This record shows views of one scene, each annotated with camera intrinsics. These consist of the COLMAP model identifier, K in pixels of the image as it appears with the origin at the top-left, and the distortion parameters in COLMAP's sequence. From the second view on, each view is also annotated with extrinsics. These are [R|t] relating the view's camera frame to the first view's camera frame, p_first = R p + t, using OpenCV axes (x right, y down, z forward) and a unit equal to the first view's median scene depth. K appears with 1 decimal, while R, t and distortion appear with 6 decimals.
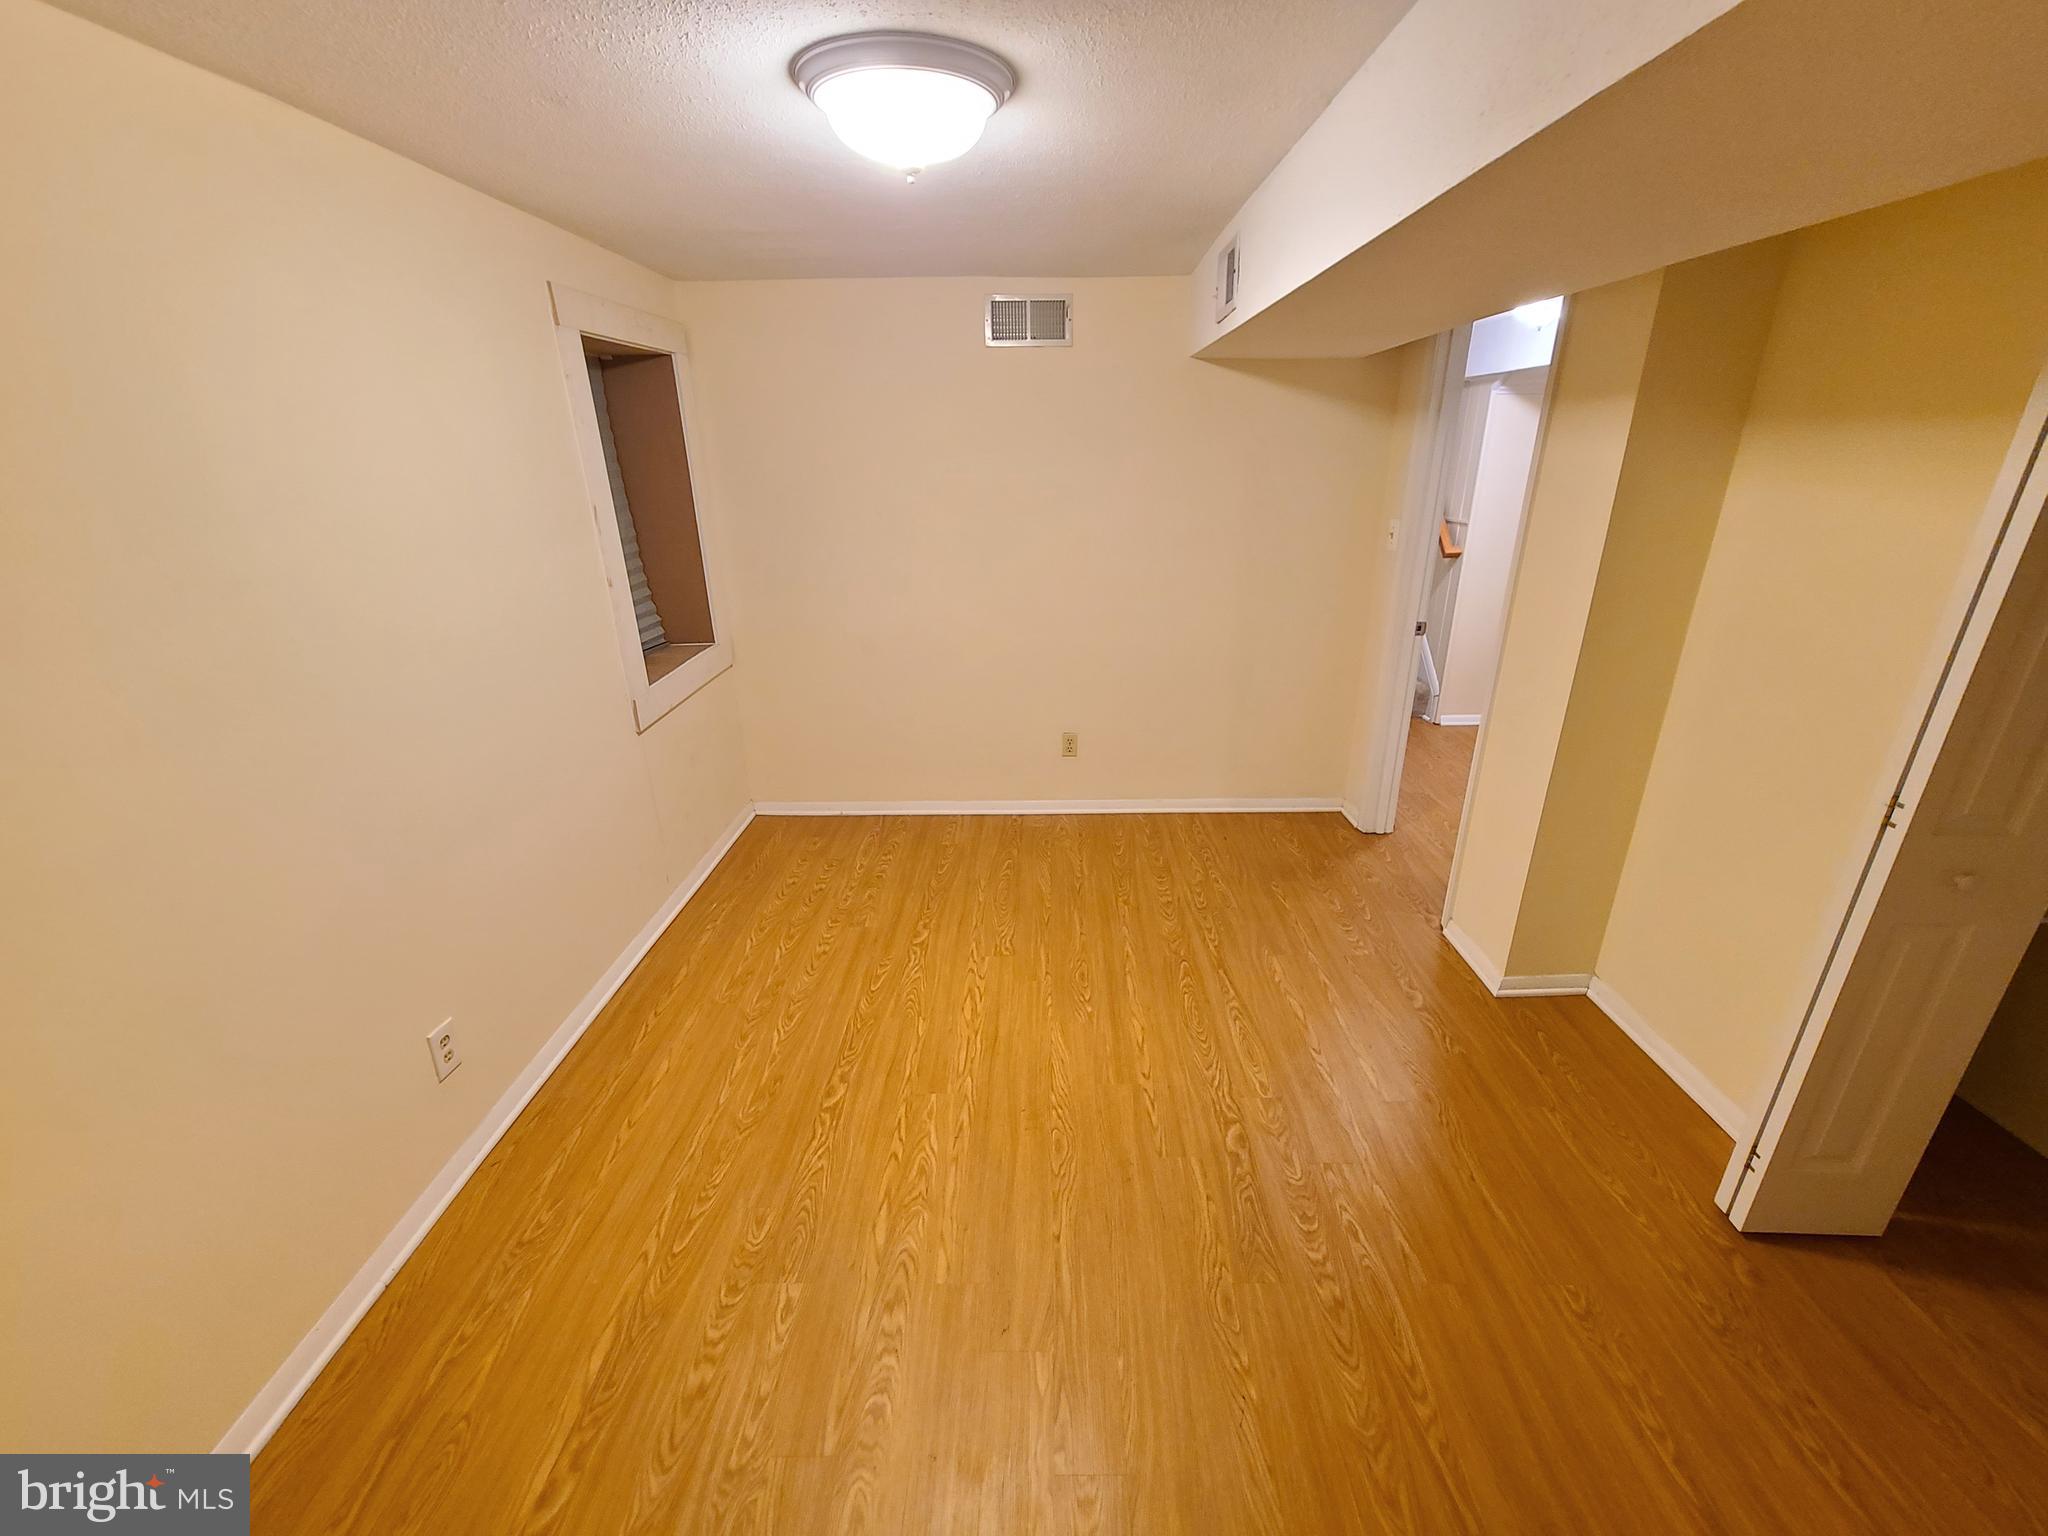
lens RADIAL K [[835.8, 0, 1029.5], [0, 835.8, 765.6], [0, 0, 1]] dist [-0.003984, 0.002258]
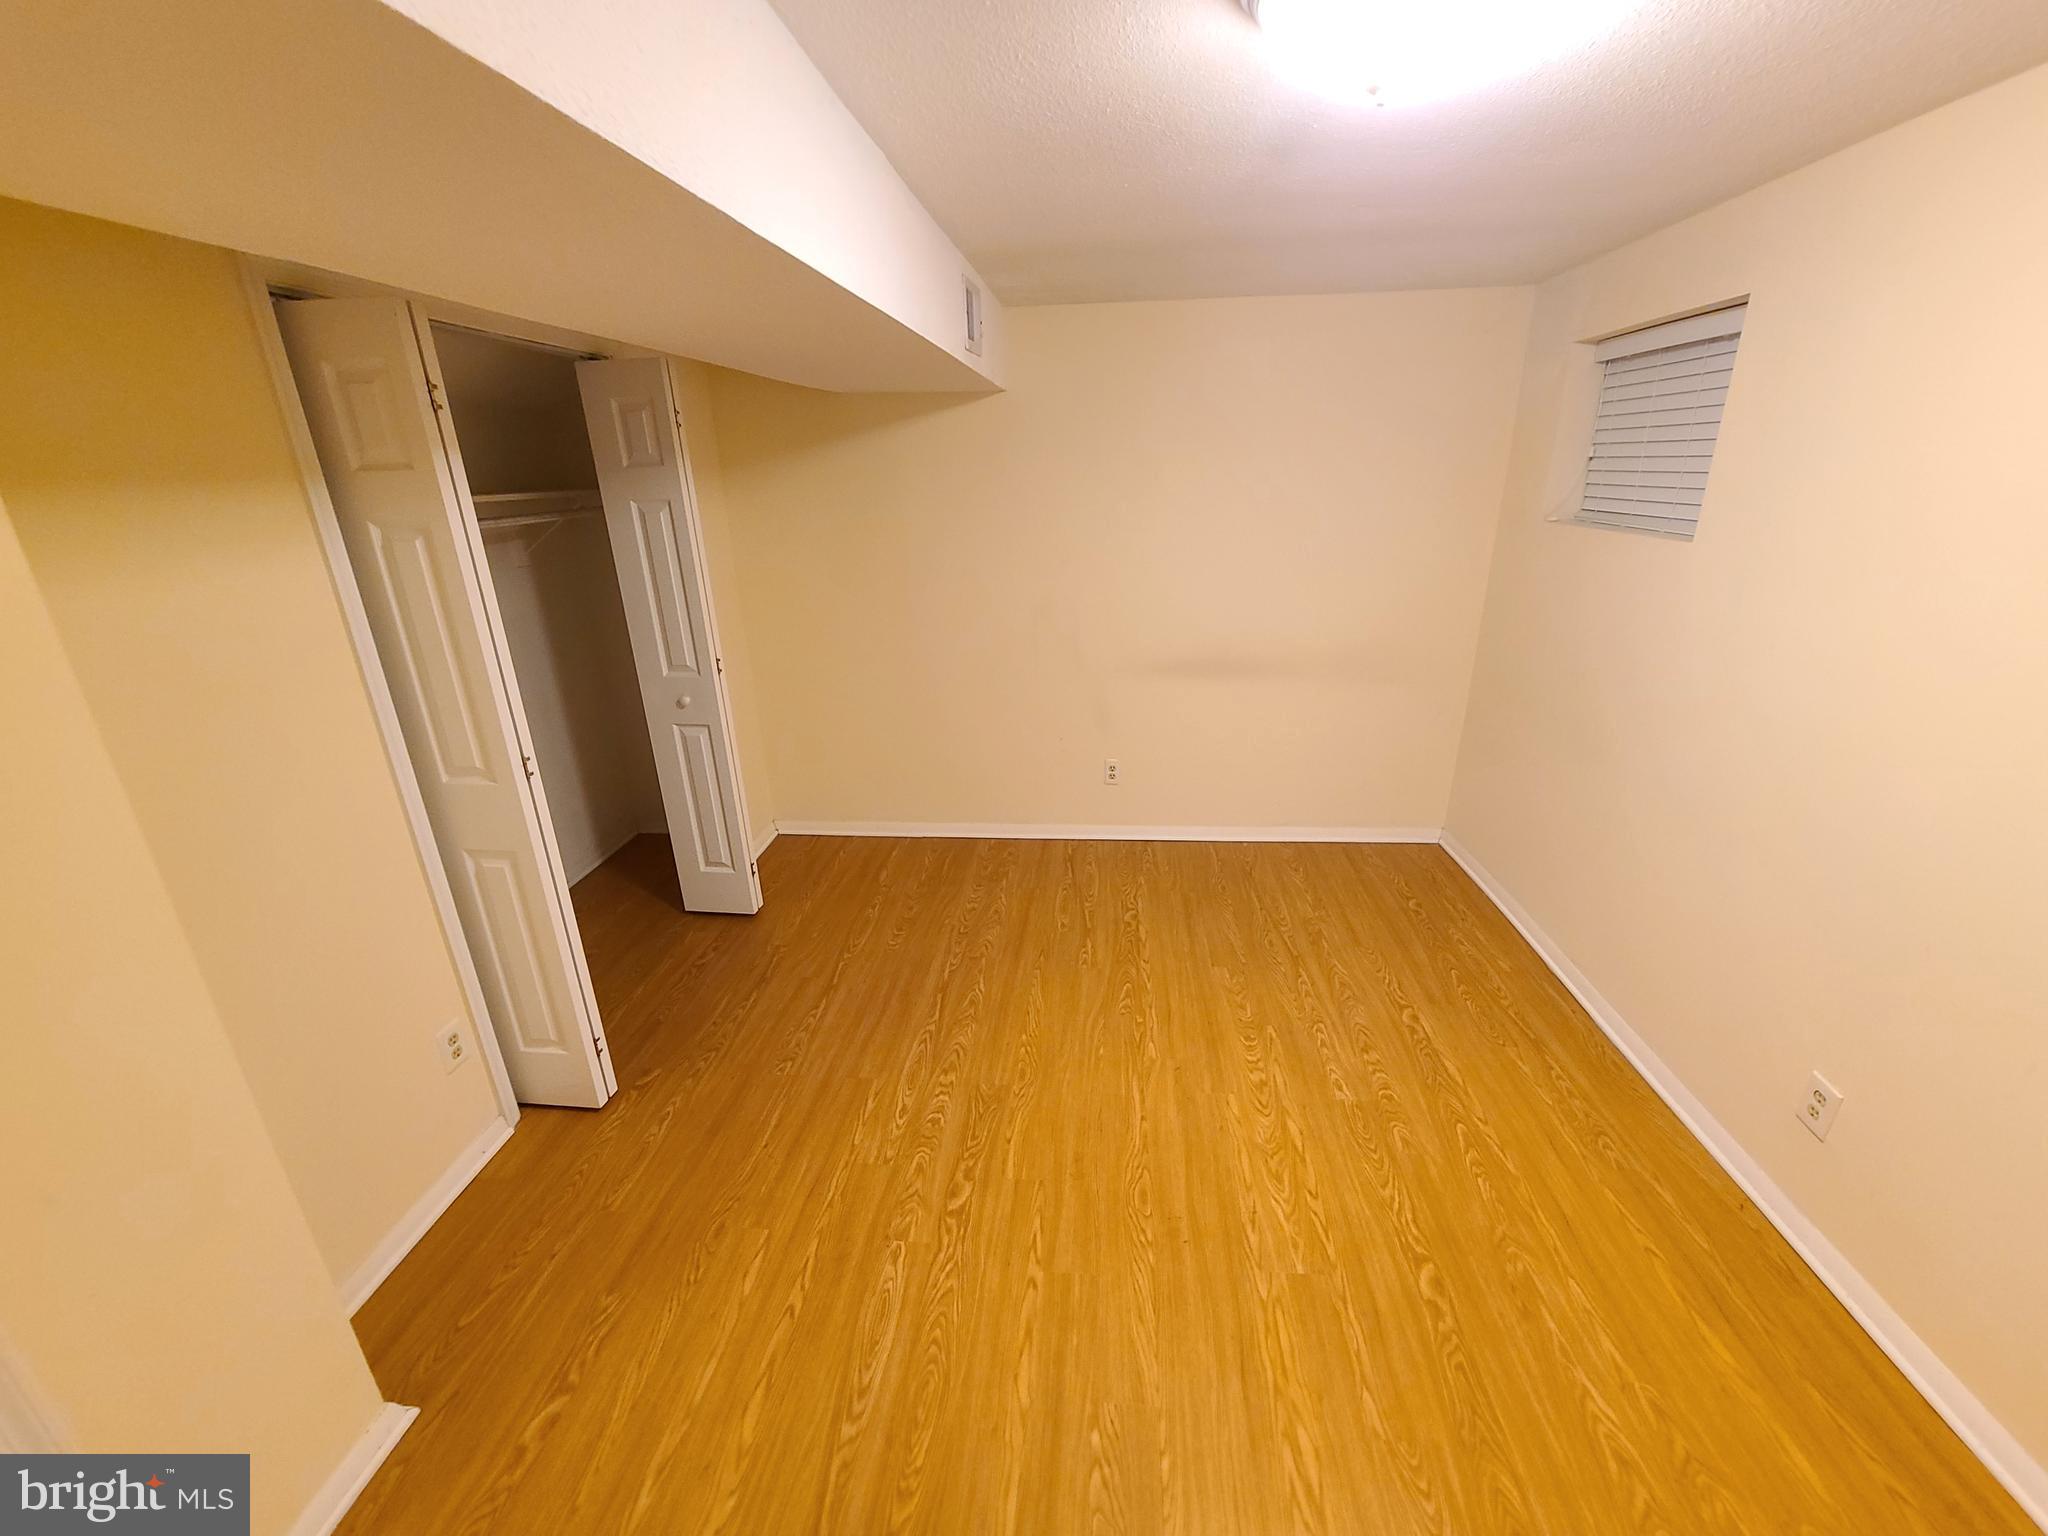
lens RADIAL K [[835.8, 0, 1032.1], [0, 835.8, 775.1], [0, 0, 1]] dist [-0.003984, 0.002258]
pose [[-0.996439, 0.003946, 0.084226, 0.082506], [0.058516, 0.751568, 0.657055, -0.568474], [-0.060709, 0.659643, -0.749123, 1.452270]]
